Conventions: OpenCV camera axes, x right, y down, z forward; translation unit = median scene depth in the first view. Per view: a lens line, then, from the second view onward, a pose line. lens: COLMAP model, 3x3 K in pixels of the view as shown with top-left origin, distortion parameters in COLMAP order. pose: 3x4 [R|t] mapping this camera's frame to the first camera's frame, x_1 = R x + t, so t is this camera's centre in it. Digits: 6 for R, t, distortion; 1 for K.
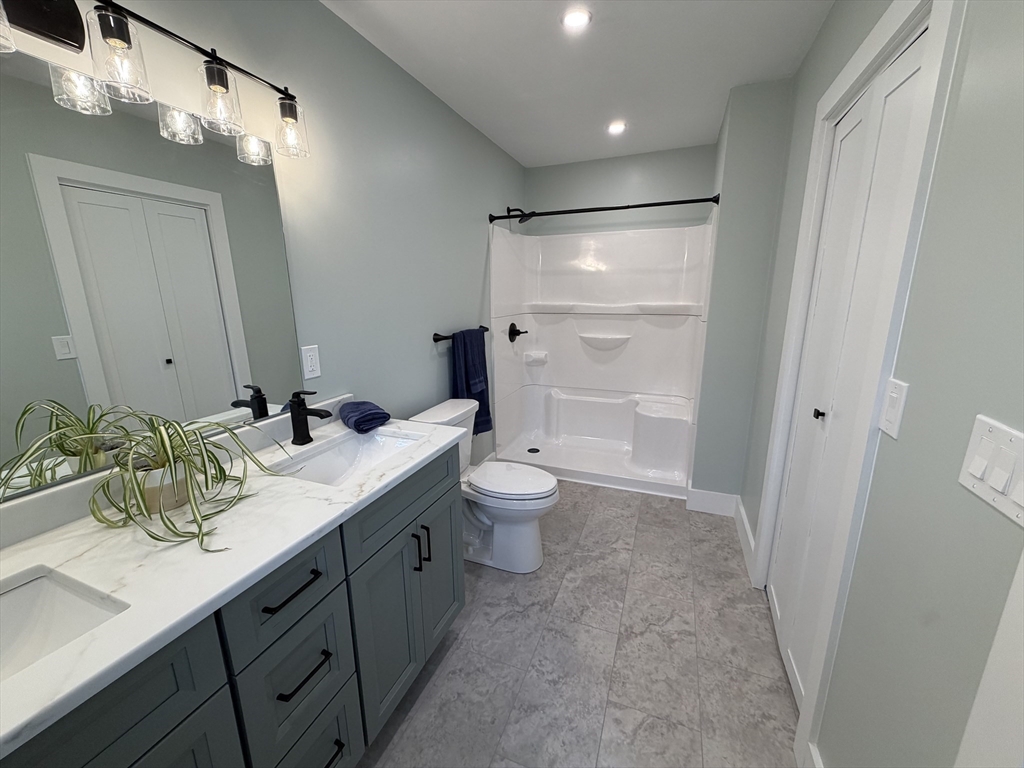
lens RADIAL K [[408.3, 0, 513.0], [0, 408.3, 384.6], [0, 0, 1]] dist [0.000712, 0.000078]
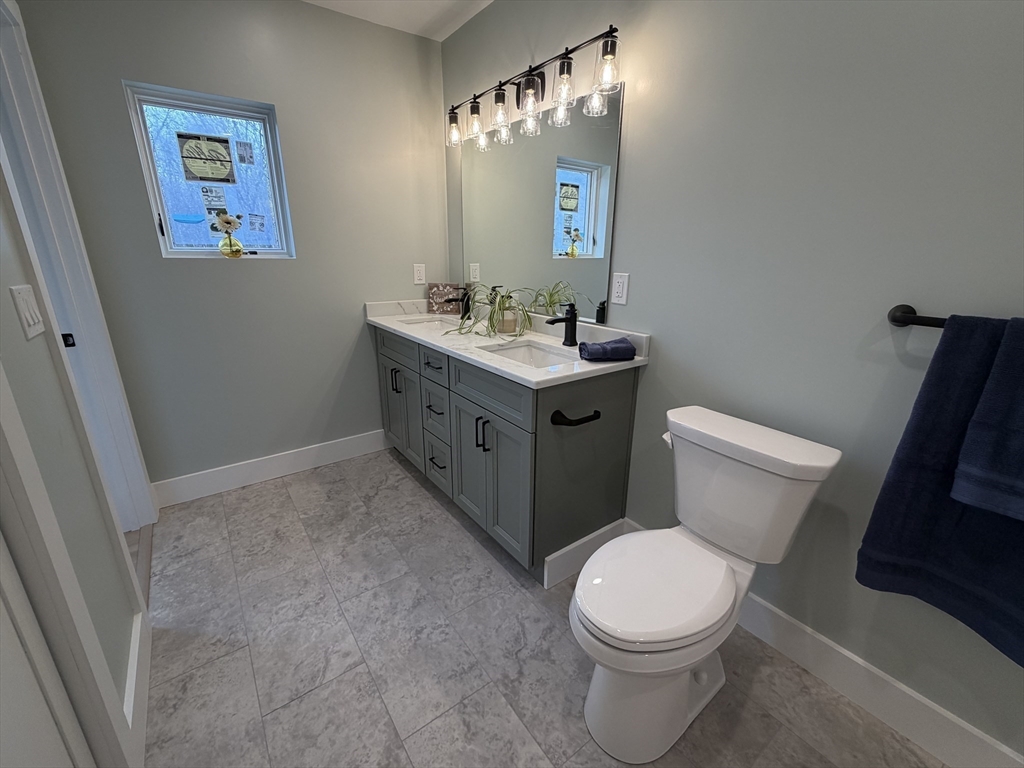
lens RADIAL K [[429.7, 0, 510.0], [0, 429.7, 387.0], [0, 0, 1]] dist [0.000526, -0.000152]
pose [[-0.534791, 0.261298, -0.803568, 0.628502], [-0.189563, 0.889646, 0.415446, -0.240003], [0.823447, 0.374504, -0.426242, 1.344999]]
